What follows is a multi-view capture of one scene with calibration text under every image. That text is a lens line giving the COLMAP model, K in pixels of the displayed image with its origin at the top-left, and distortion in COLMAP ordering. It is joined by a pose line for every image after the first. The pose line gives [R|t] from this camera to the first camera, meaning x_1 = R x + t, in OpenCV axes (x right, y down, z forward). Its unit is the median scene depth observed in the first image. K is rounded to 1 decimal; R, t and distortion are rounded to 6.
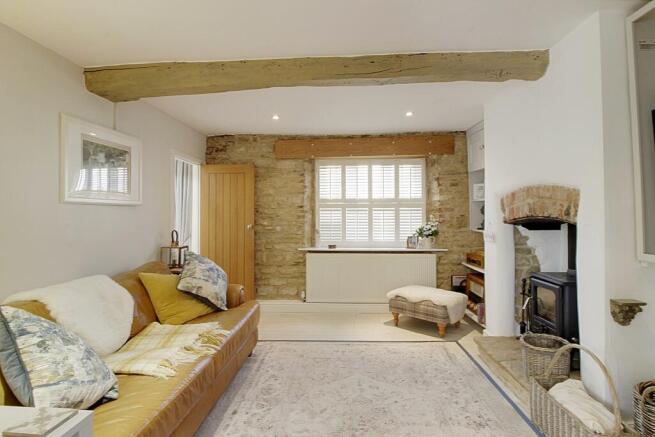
lens RADIAL K [[330.6, 0, 328.6], [0, 330.6, 215.1], [0, 0, 1]] dist [-0.000858, -0.000066]
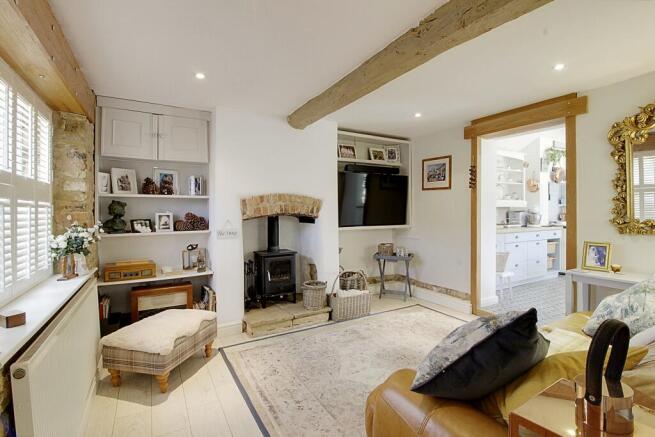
lens RADIAL K [[310.7, 0, 329.9], [0, 310.7, 213.0], [0, 0, 1]] dist [-0.003372, -0.000021]
pose [[-0.549239, 0.005038, 0.835650, -0.559439], [0.012521, 0.999919, 0.002202, 0.000312], [-0.835572, 0.011672, -0.549258, 1.303071]]
